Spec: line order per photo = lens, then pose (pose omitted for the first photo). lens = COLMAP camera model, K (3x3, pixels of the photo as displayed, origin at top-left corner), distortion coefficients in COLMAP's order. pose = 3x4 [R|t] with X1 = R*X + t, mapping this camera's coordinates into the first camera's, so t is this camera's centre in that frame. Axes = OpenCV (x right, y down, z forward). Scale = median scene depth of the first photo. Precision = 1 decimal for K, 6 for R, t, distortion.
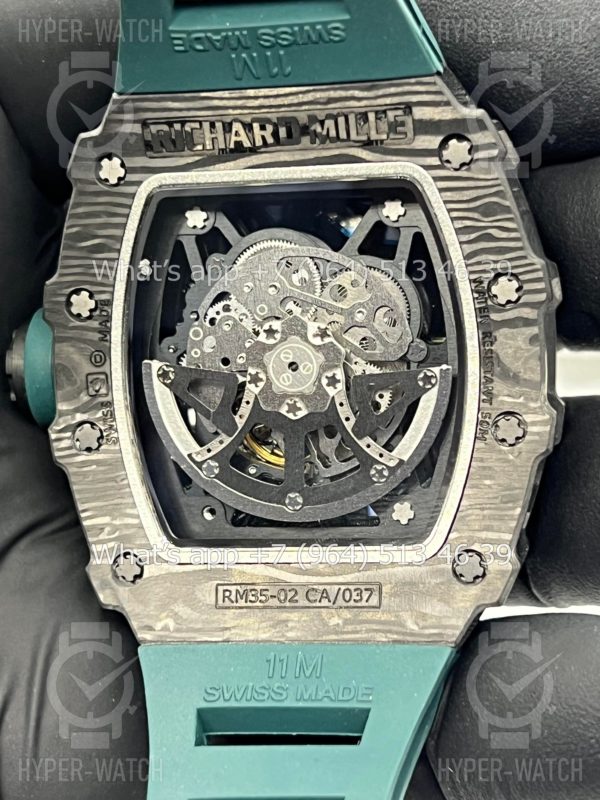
lens RADIAL K [[1924.5, 0, 299.9], [0, 1924.5, 394.7], [0, 0, 1]] dist [0.189343, 0.000000]
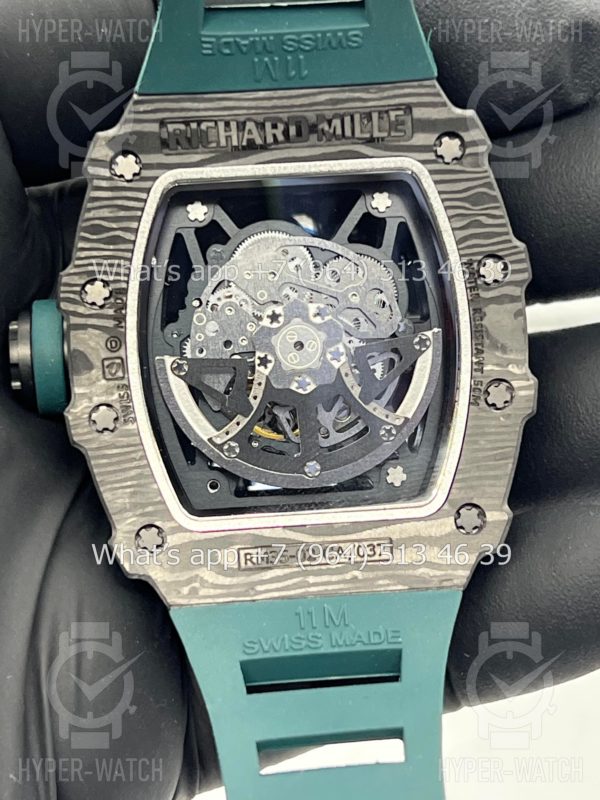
lens RADIAL K [[1924.5, 0, 299.5], [0, 1924.5, 404.8], [0, 0, 1]] dist [0.189343, 0.000000]
pose [[0.963639, -0.033259, 0.265130, -0.295677], [0.038973, 0.999107, -0.016317, 0.036927], [-0.264351, 0.026057, 0.964075, -0.052351]]
